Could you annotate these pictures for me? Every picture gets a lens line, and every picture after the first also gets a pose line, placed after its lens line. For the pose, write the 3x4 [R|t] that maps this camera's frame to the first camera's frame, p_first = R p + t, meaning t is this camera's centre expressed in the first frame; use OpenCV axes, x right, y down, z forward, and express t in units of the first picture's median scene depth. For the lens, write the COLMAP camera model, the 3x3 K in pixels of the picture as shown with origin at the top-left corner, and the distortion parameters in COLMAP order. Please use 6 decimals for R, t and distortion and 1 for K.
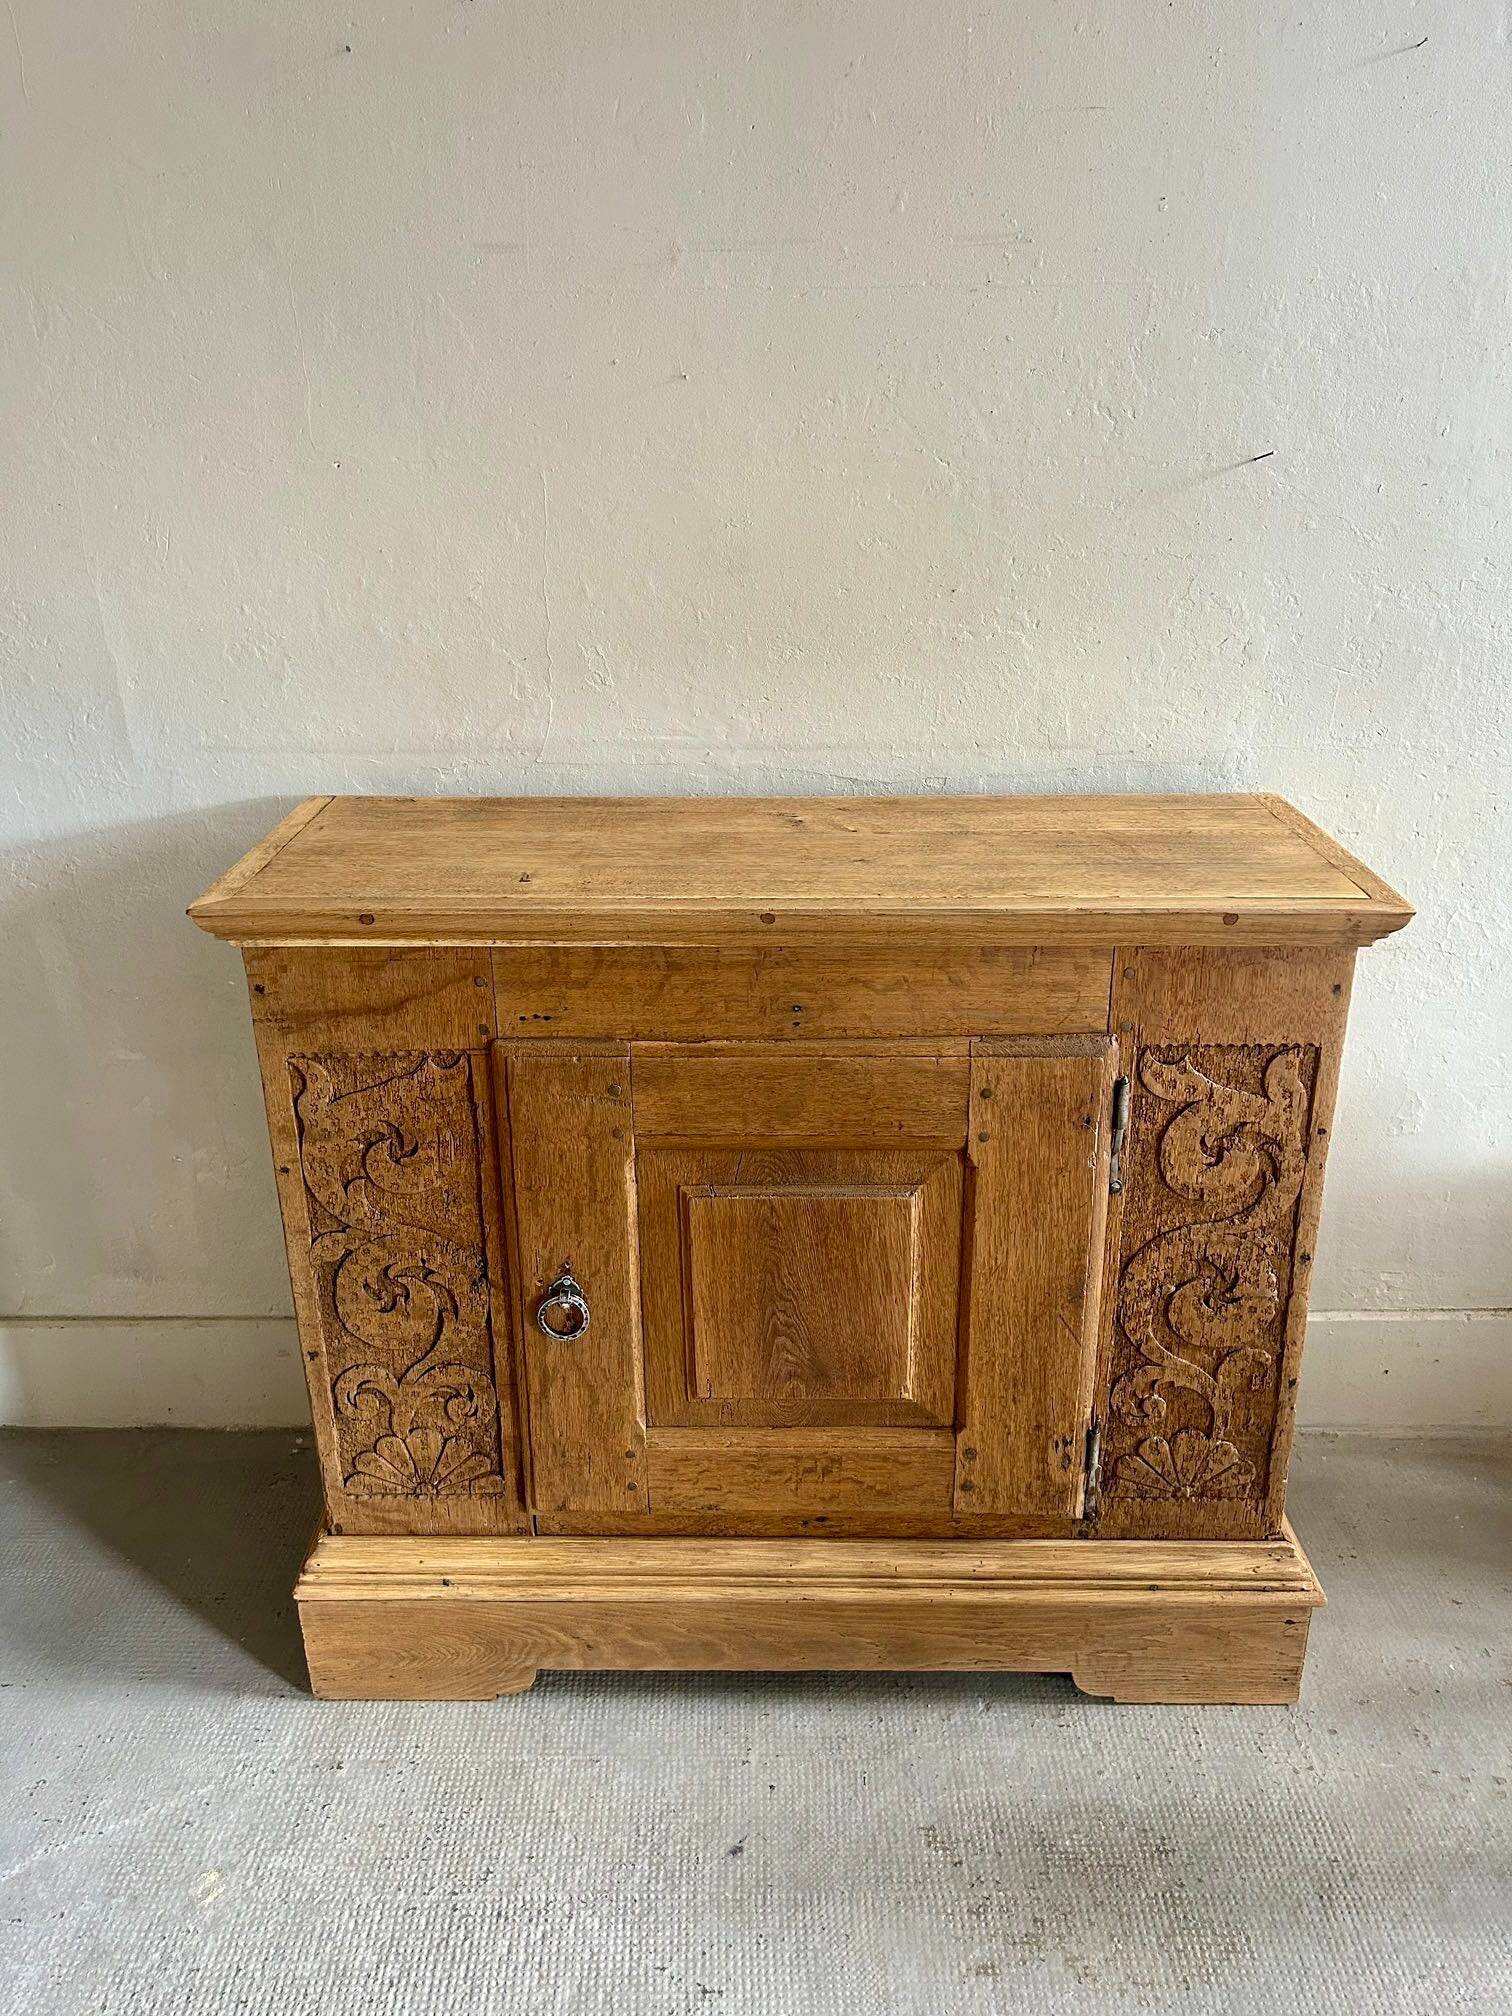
lens RADIAL K [[1516.5, 0, 743.7], [0, 1516.5, 1005.0], [0, 0, 1]] dist [0.054092, -0.069560]
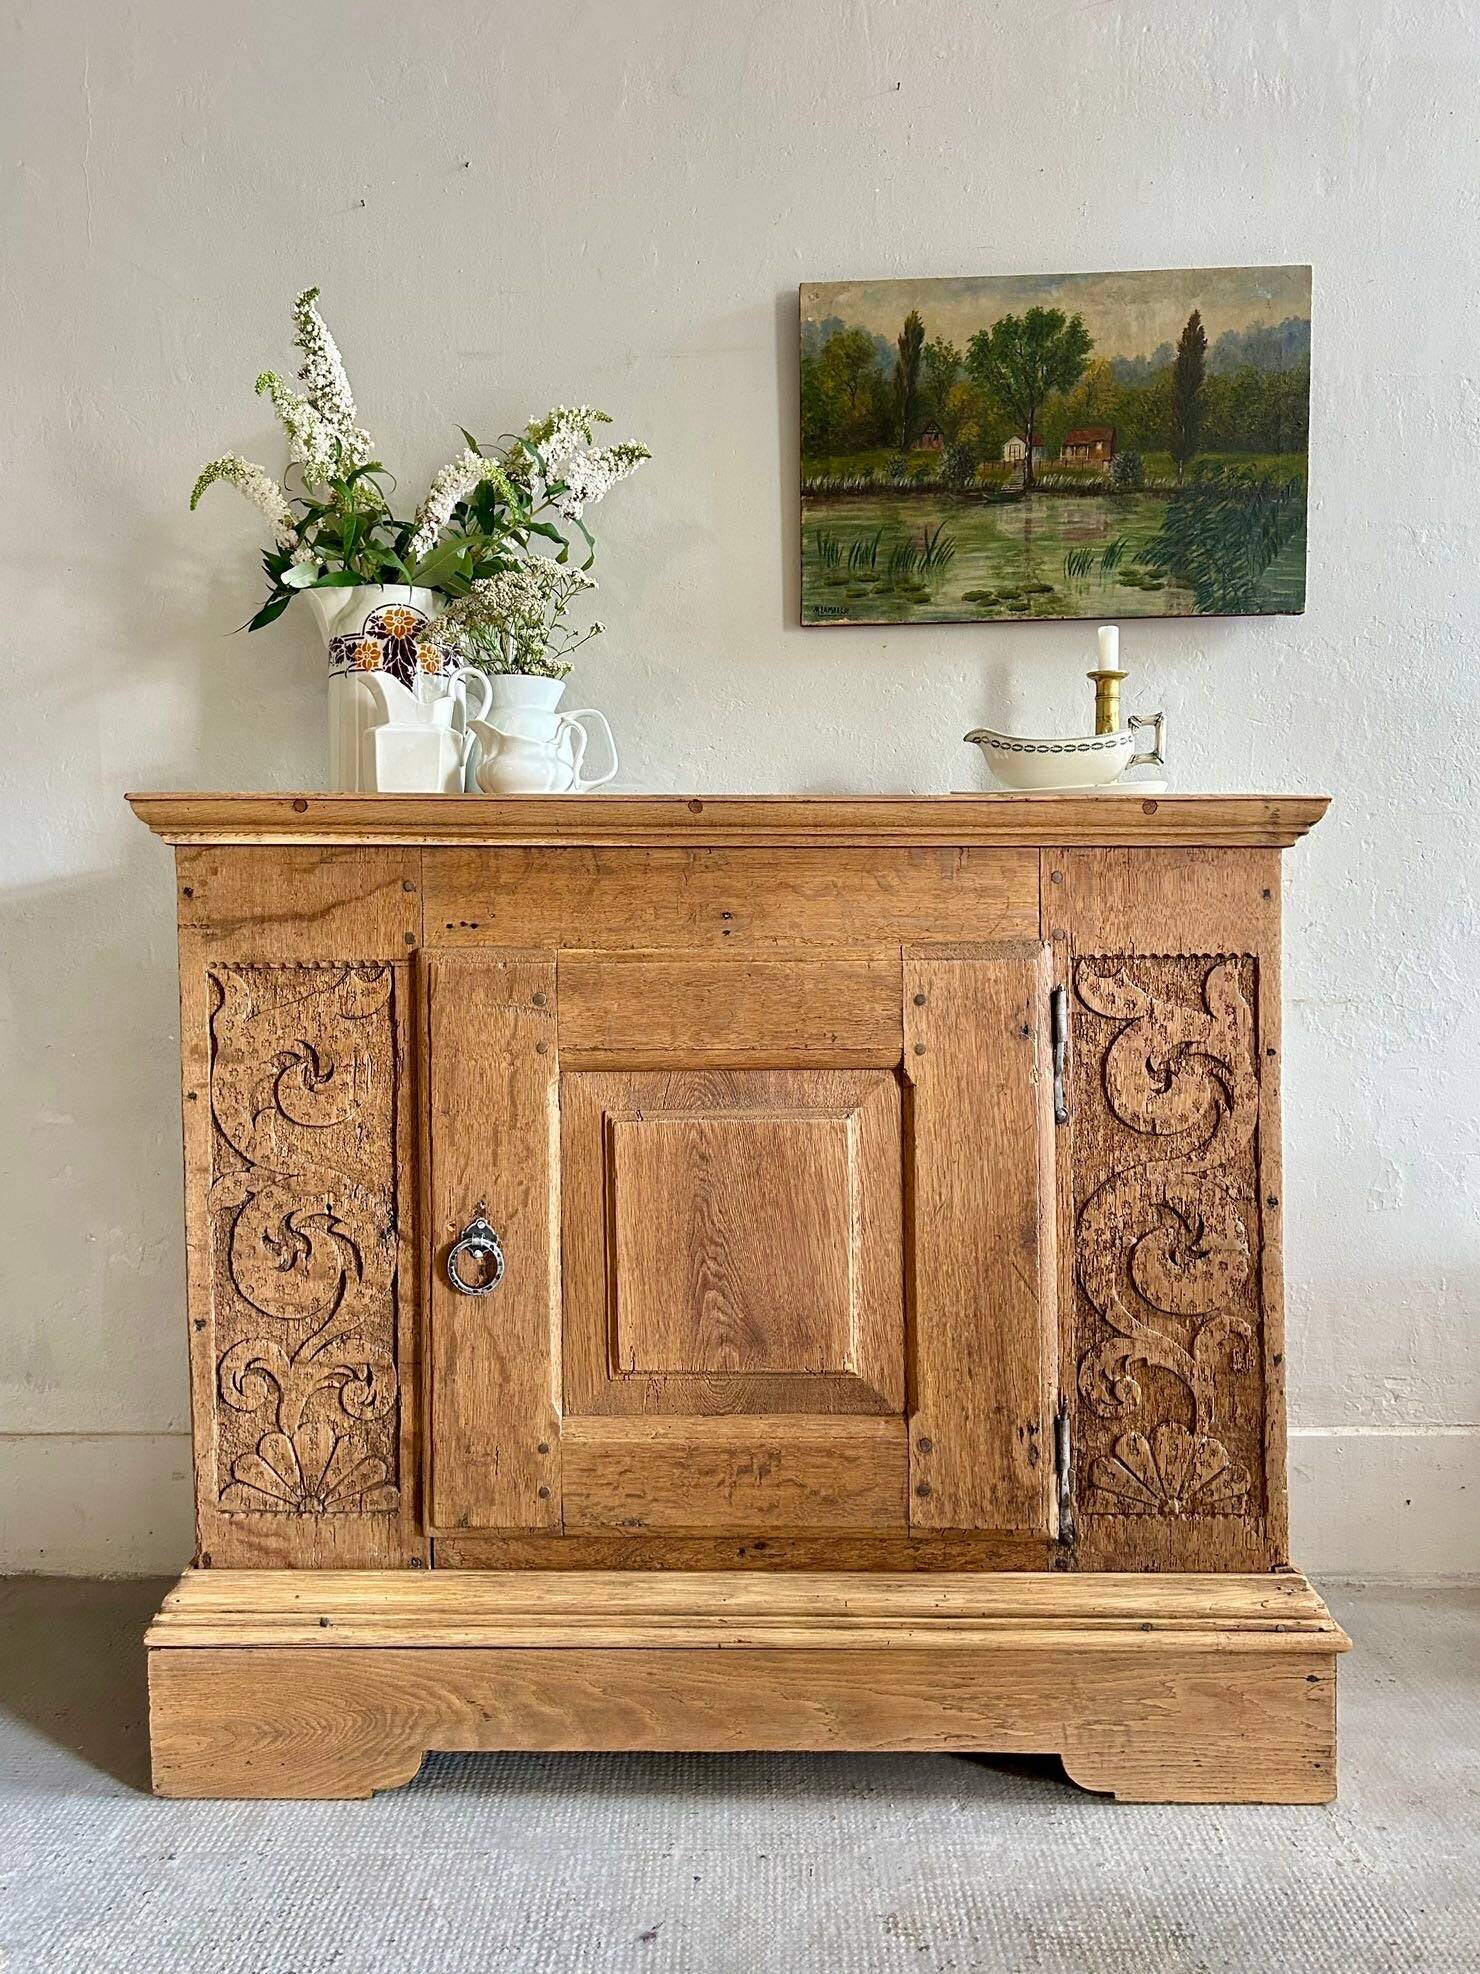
lens RADIAL K [[1516.7, 0, 739.4], [0, 1516.7, 993.6], [0, 0, 1]] dist [0.058962, -0.073181]
pose [[0.999977, 0.003008, -0.006042, 0.045466], [-0.004881, 0.940589, -0.339513, 0.353230], [0.004662, 0.339535, 0.940582, 0.074072]]
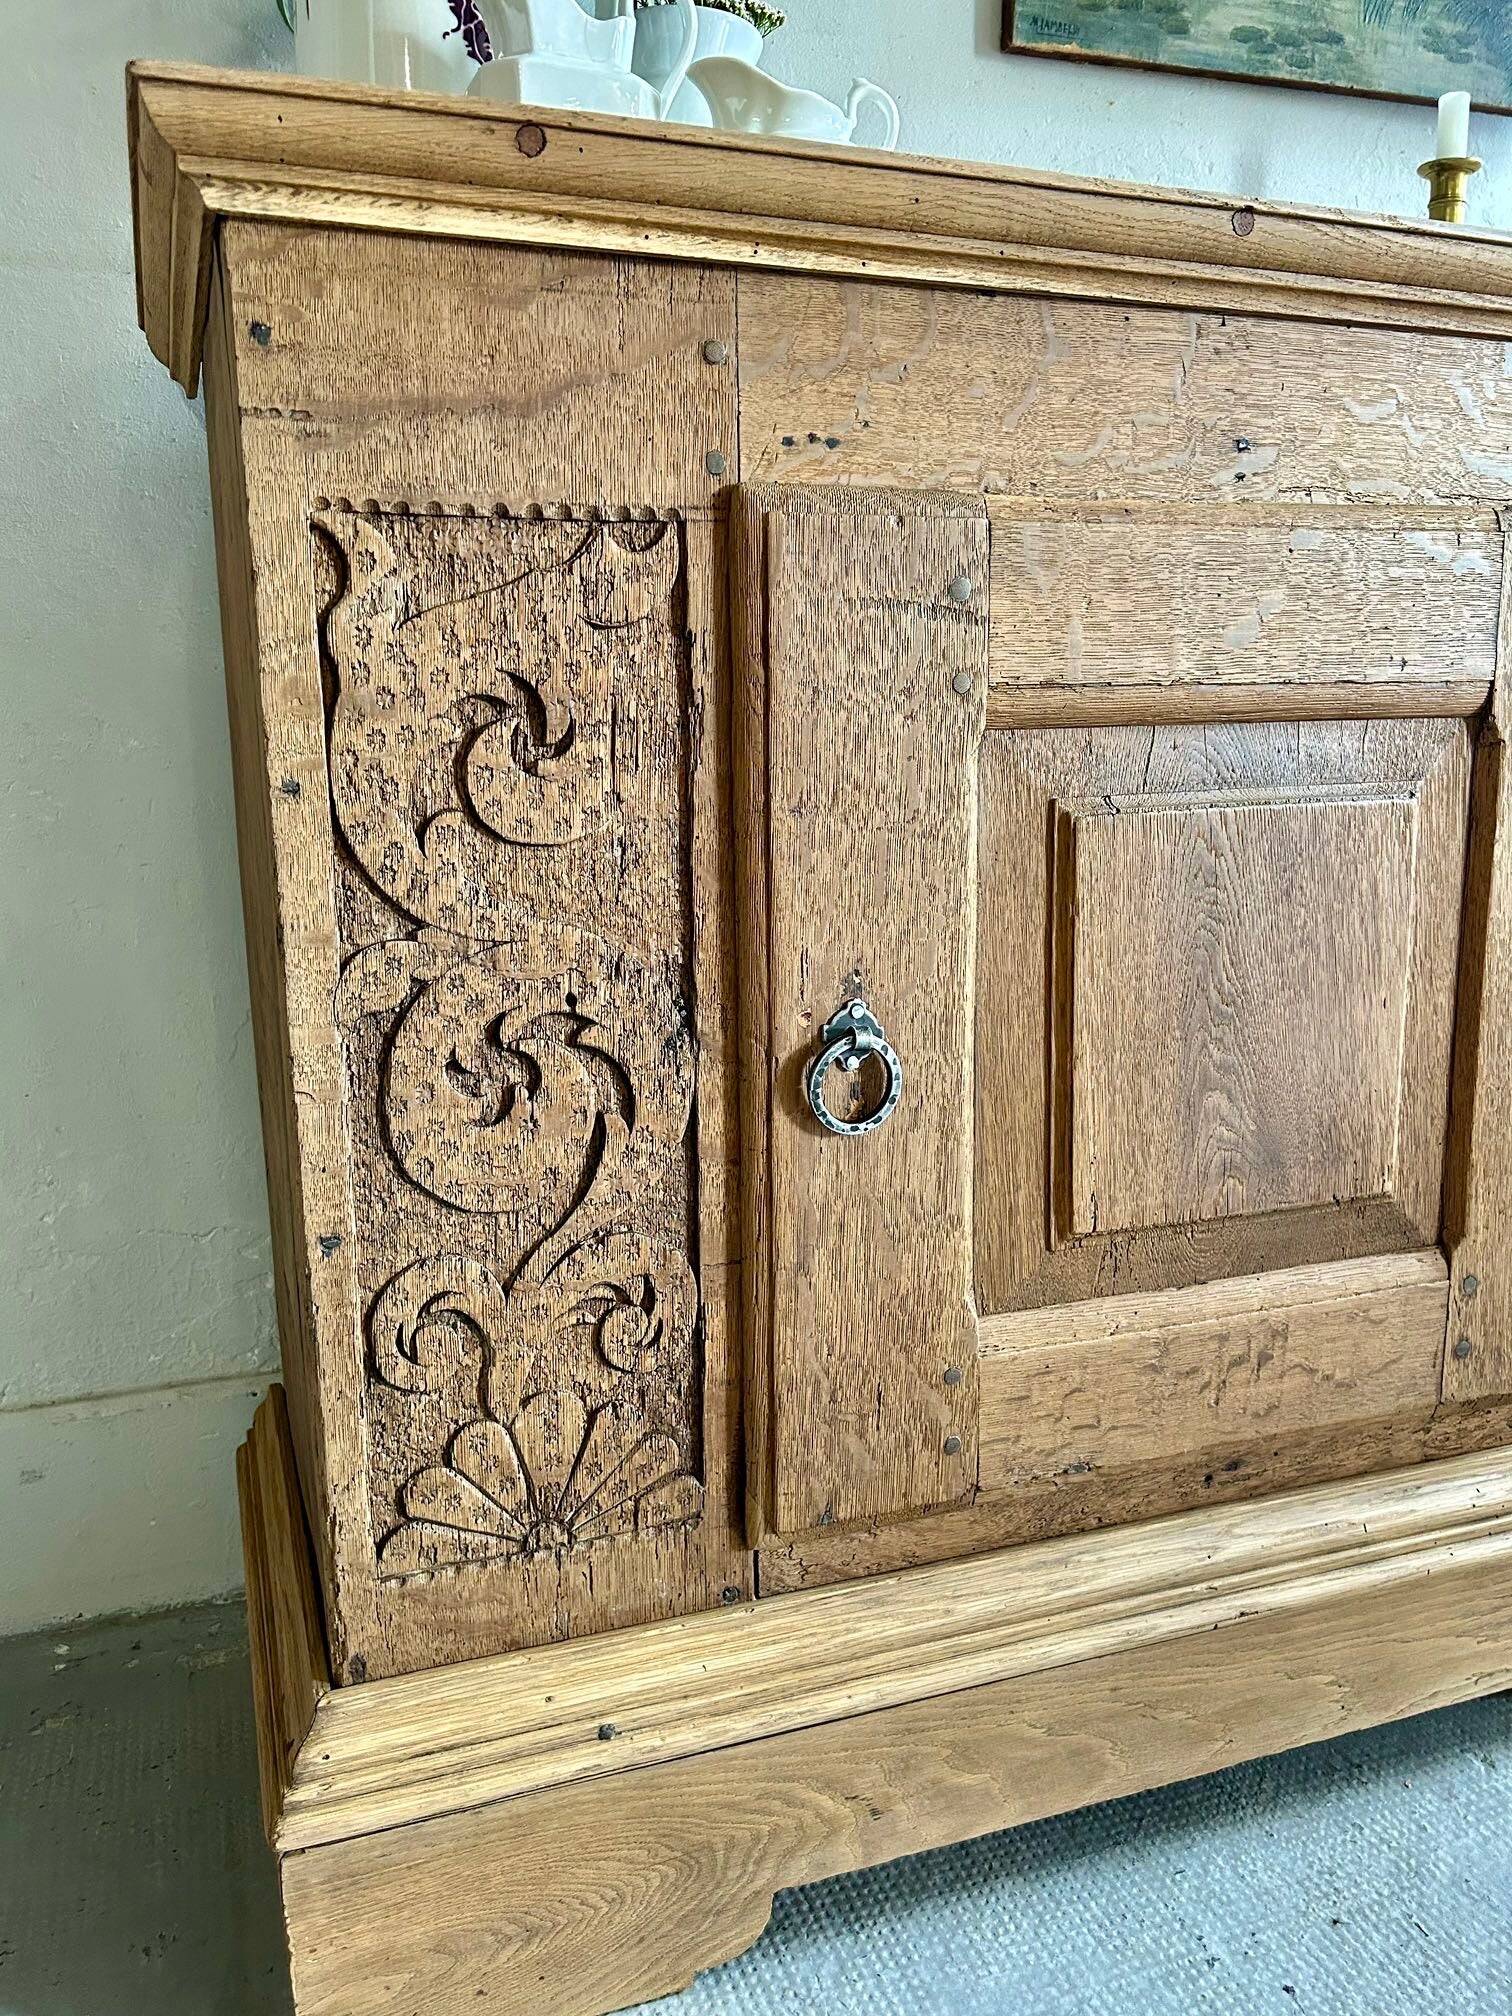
lens RADIAL K [[1521.8, 0, 741.8], [0, 1521.8, 1000.9], [0, 0, 1]] dist [0.058655, -0.074591]
pose [[0.938744, -0.067651, 0.337910, -0.317111], [0.131791, 0.976482, -0.170630, 0.253559], [-0.318419, 0.204711, 0.925582, 0.517935]]
